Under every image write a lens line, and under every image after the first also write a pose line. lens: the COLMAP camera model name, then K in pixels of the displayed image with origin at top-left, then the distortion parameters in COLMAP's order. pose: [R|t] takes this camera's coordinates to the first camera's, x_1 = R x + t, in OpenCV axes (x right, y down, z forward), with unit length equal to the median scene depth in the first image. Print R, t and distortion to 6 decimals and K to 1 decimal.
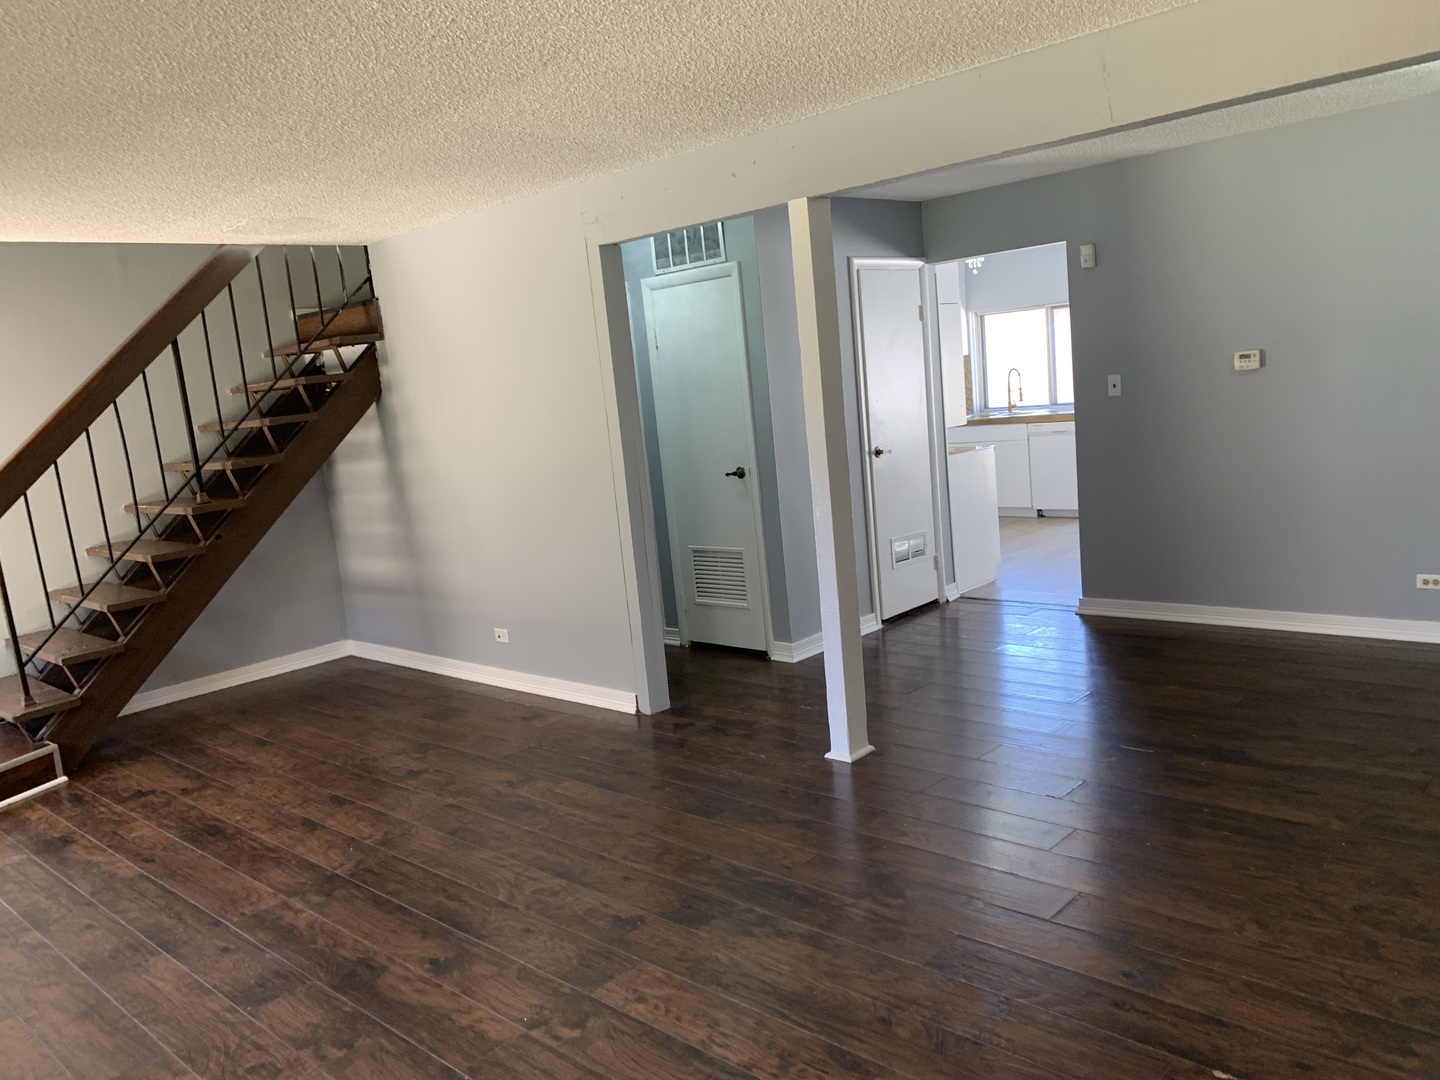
lens RADIAL K [[1094.5, 0, 734.2], [0, 1094.5, 541.6], [0, 0, 1]] dist [0.037717, -0.044697]
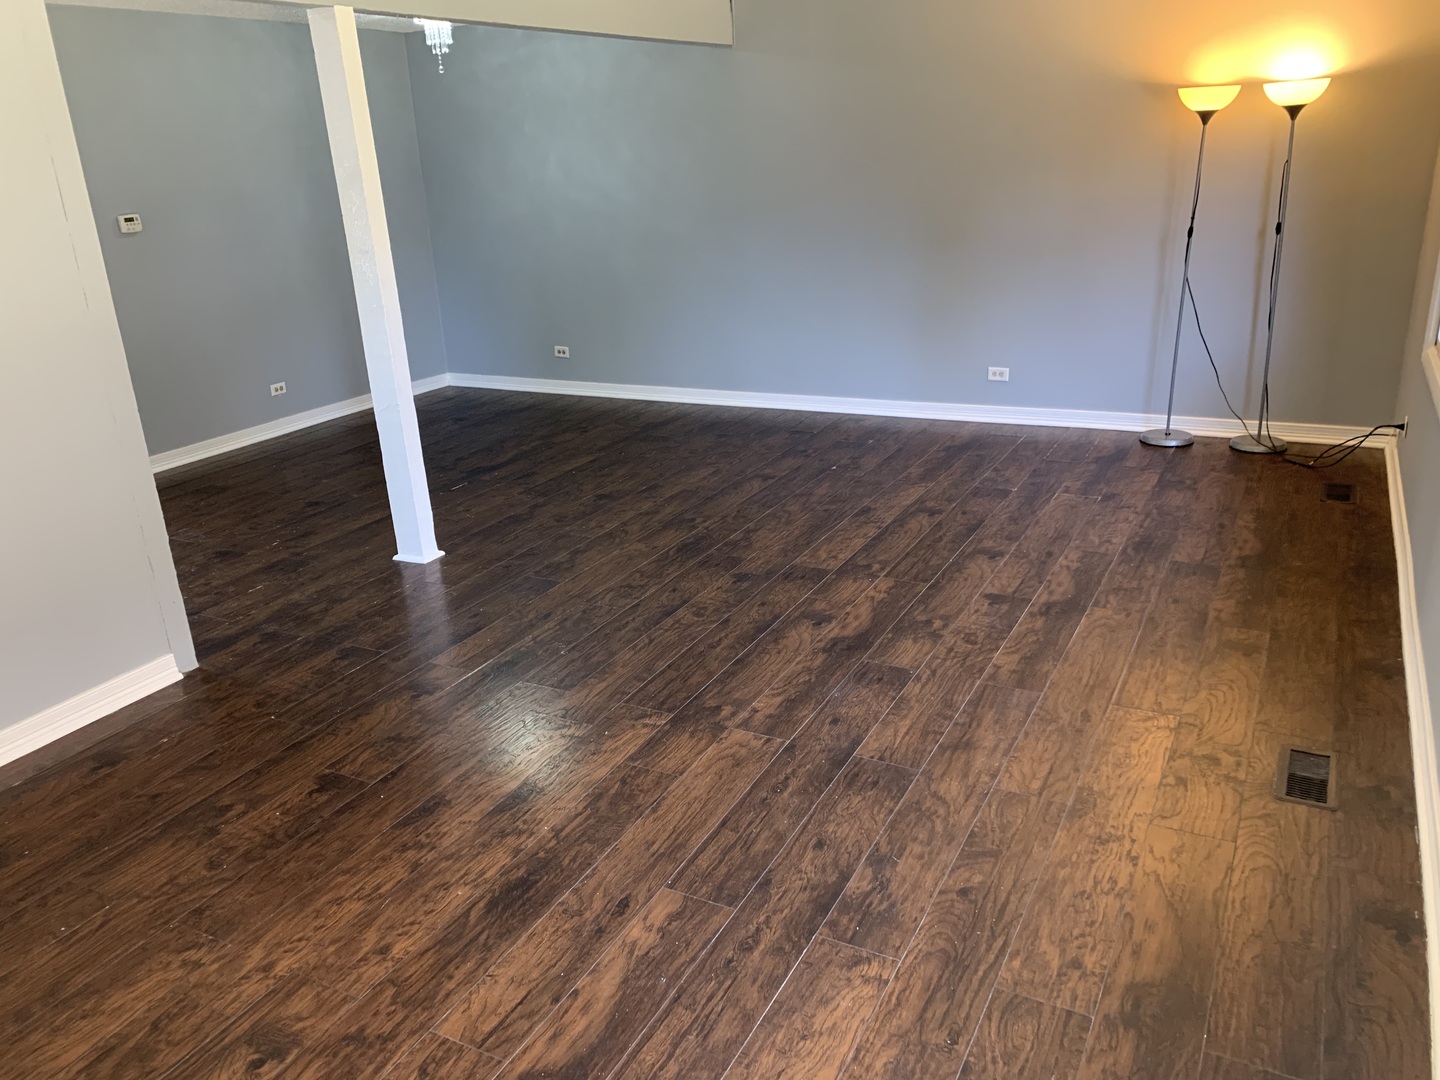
lens RADIAL K [[1094.5, 0, 701.3], [0, 1094.5, 544.0], [0, 0, 1]] dist [0.037717, -0.044697]
pose [[-0.233847, -0.227546, 0.945272, -1.181890], [0.217003, 0.935489, 0.278874, -0.072631], [-0.947747, 0.270341, -0.169383, 1.099085]]
